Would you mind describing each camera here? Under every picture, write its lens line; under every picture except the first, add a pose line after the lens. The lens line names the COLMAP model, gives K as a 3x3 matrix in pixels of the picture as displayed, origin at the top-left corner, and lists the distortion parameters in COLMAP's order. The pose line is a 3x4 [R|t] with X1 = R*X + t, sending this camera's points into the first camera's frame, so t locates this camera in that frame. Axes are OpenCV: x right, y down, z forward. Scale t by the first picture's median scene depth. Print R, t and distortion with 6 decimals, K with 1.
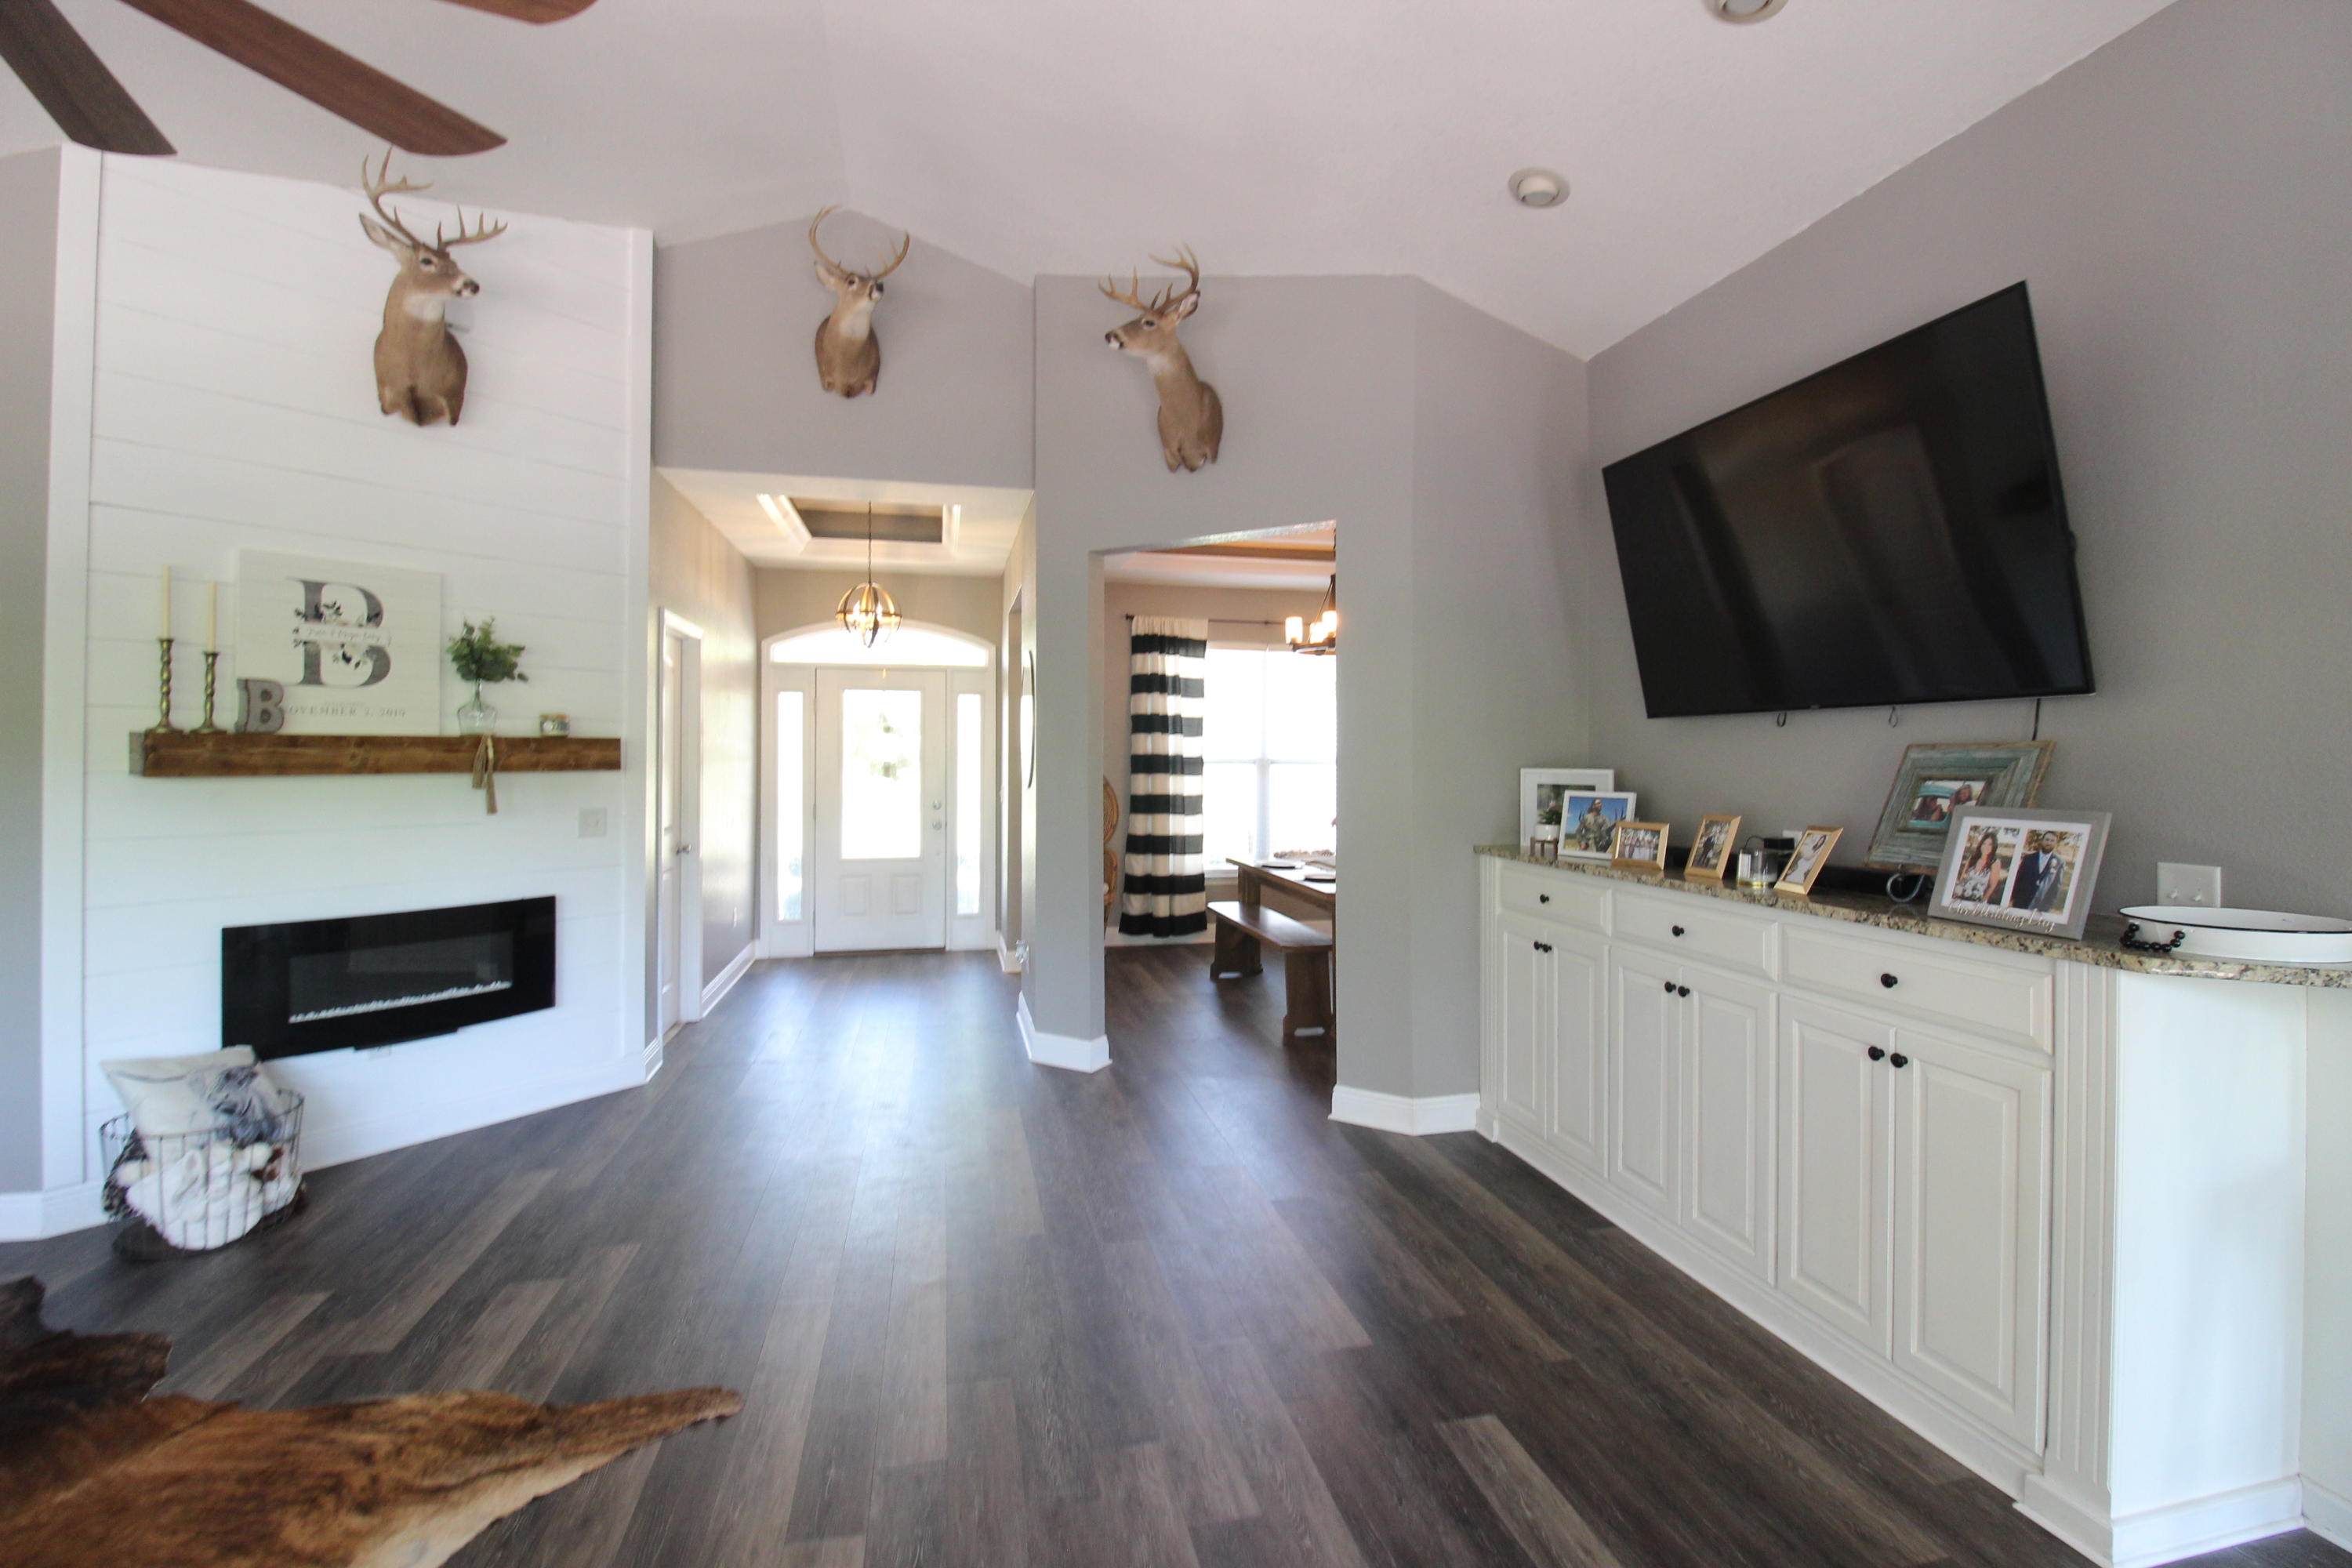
lens RADIAL K [[1097.5, 0, 1206.1], [0, 1097.5, 746.8], [0, 0, 1]] dist [-0.007116, -0.008445]
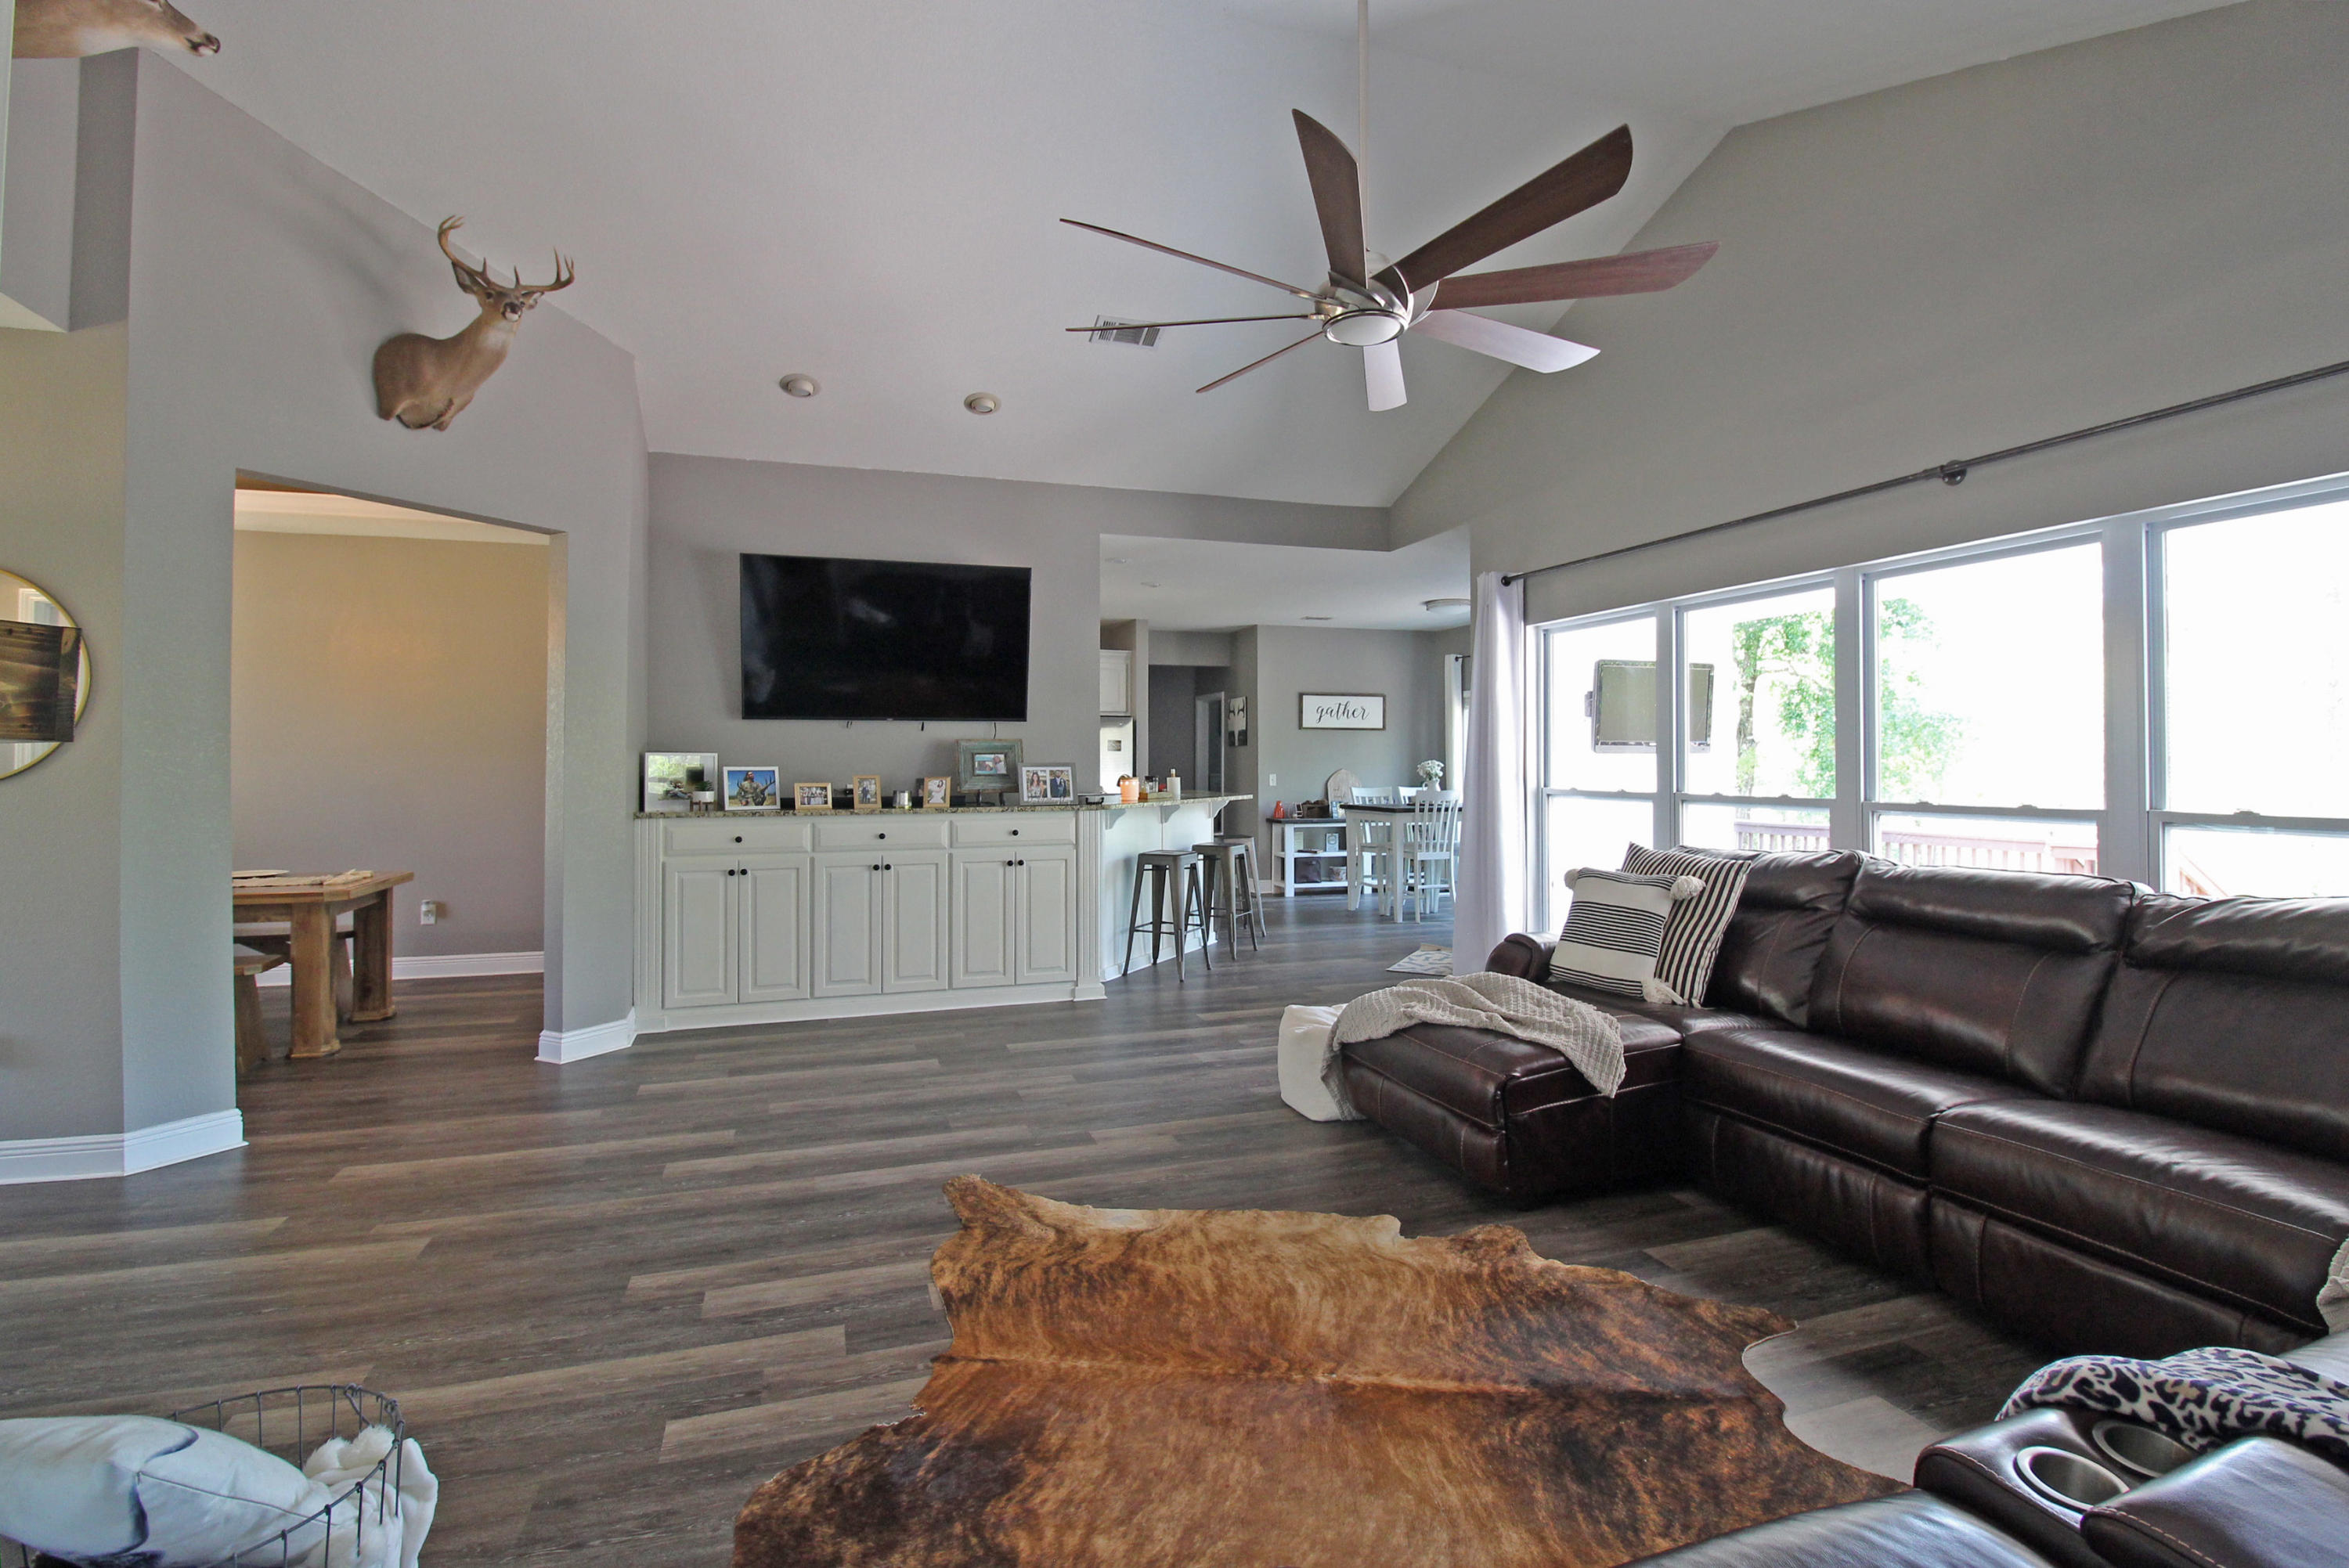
lens RADIAL K [[1096.0, 0, 1172.0], [0, 1096.0, 752.2], [0, 0, 1]] dist [-0.007116, -0.008445]
pose [[-0.085249, 0.004369, 0.996350, -1.158837], [-0.006562, 0.999966, -0.004947, 0.022967], [-0.996338, -0.006960, -0.085217, 0.514758]]
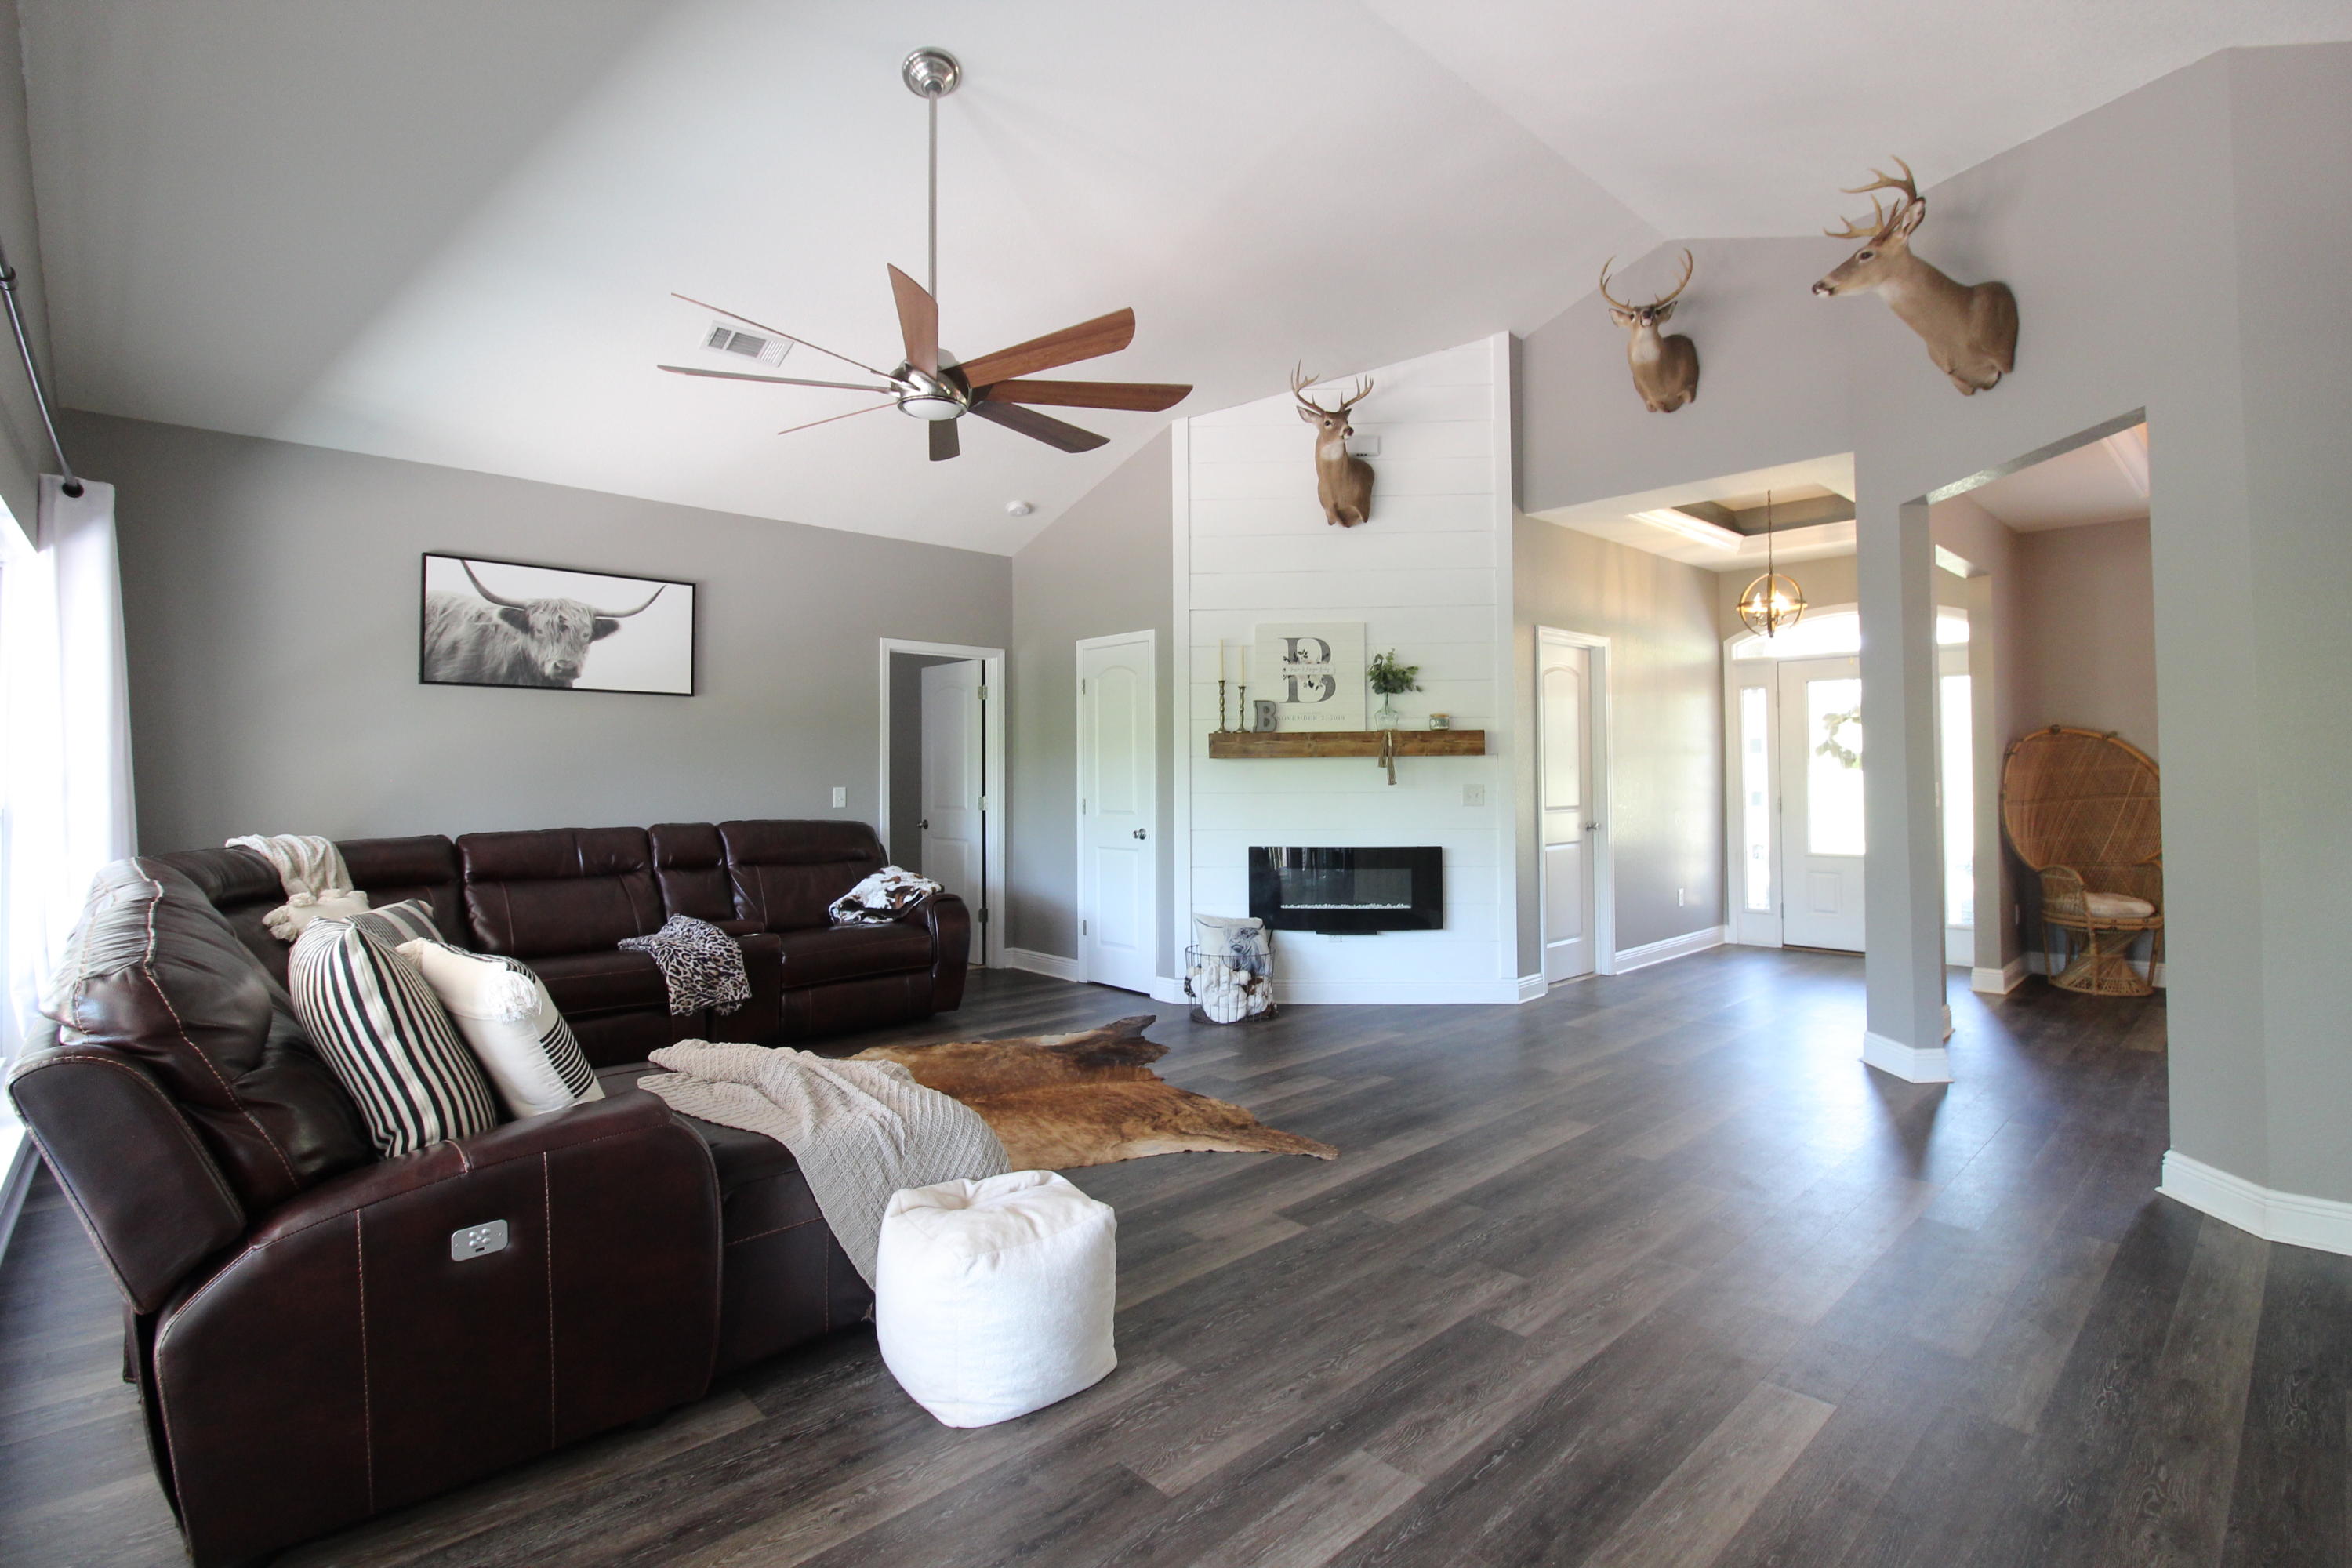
lens RADIAL K [[1097.5, 0, 1179.2], [0, 1097.5, 753.8], [0, 0, 1]] dist [-0.007116, -0.008445]
pose [[0.492902, -0.023056, -0.869779, 0.476713], [0.015092, 0.999725, -0.017947, 0.043261], [0.869954, -0.004281, 0.493114, 0.044741]]
